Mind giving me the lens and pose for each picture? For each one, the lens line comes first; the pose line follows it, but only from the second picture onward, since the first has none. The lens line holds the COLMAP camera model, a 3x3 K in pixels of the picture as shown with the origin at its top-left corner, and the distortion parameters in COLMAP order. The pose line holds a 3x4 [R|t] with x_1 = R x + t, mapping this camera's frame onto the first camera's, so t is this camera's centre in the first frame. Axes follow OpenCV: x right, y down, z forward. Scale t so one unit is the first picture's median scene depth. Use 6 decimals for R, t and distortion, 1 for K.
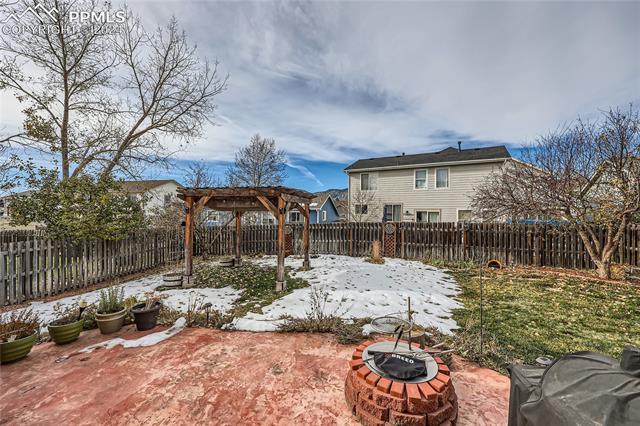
lens RADIAL K [[258.1, 0, 321.7], [0, 258.1, 212.9], [0, 0, 1]] dist [-0.000093, 0.000004]
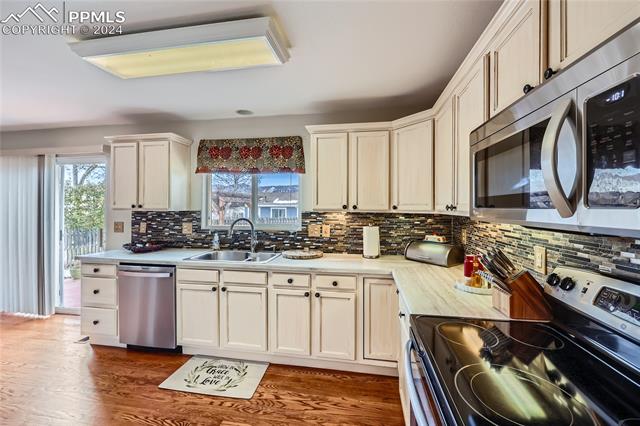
lens RADIAL K [[258.1, 0, 319.8], [0, 258.1, 210.2], [0, 0, 1]] dist [-0.000093, 0.000004]
pose [[0.999782, -0.003915, -0.020499, 0.336944], [0.003998, 0.999984, 0.004035, -0.000858], [0.020483, -0.004116, 0.999782, -0.350570]]
